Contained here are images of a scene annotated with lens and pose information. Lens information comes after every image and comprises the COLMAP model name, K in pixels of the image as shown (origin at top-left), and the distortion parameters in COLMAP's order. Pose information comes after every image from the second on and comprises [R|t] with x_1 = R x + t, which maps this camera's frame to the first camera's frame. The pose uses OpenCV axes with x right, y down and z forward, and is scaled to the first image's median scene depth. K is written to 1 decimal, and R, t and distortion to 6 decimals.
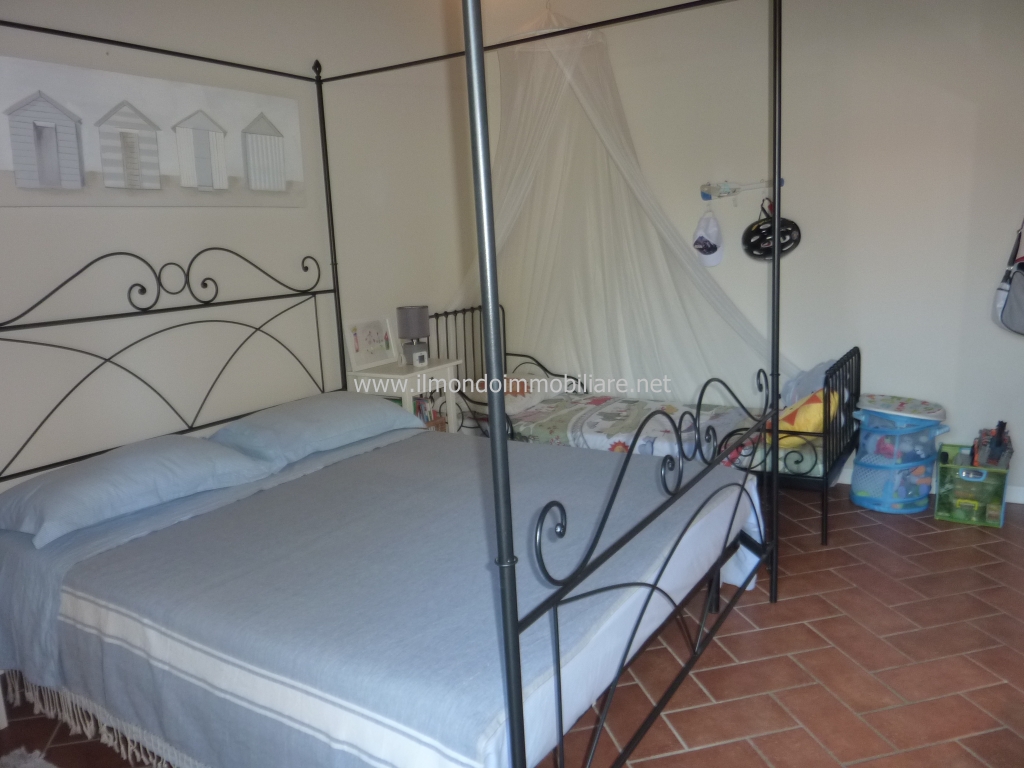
lens RADIAL K [[766.3, 0, 511.5], [0, 766.3, 375.9], [0, 0, 1]] dist [-0.016247, -0.012586]
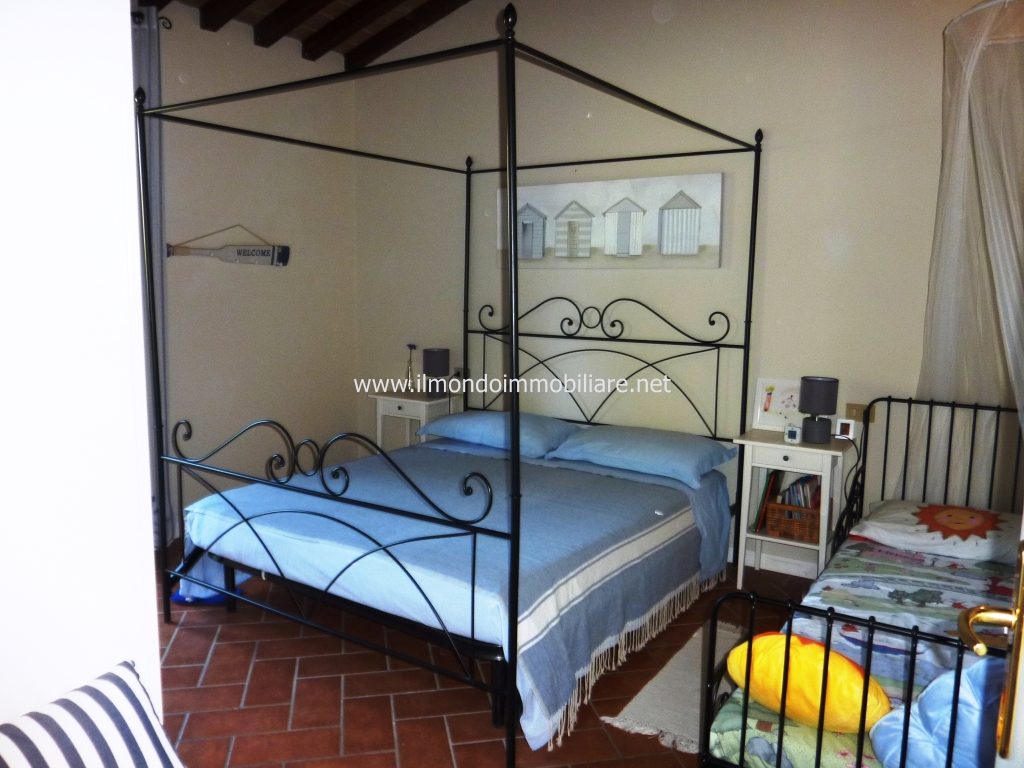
lens RADIAL K [[766.3, 0, 510.9], [0, 766.3, 387.0], [0, 0, 1]] dist [-0.016247, -0.012586]
pose [[-0.022817, 0.181711, -0.983087, 0.998685], [-0.185575, 0.965484, 0.182764, -0.233857], [0.982365, 0.186606, 0.011691, 0.842971]]
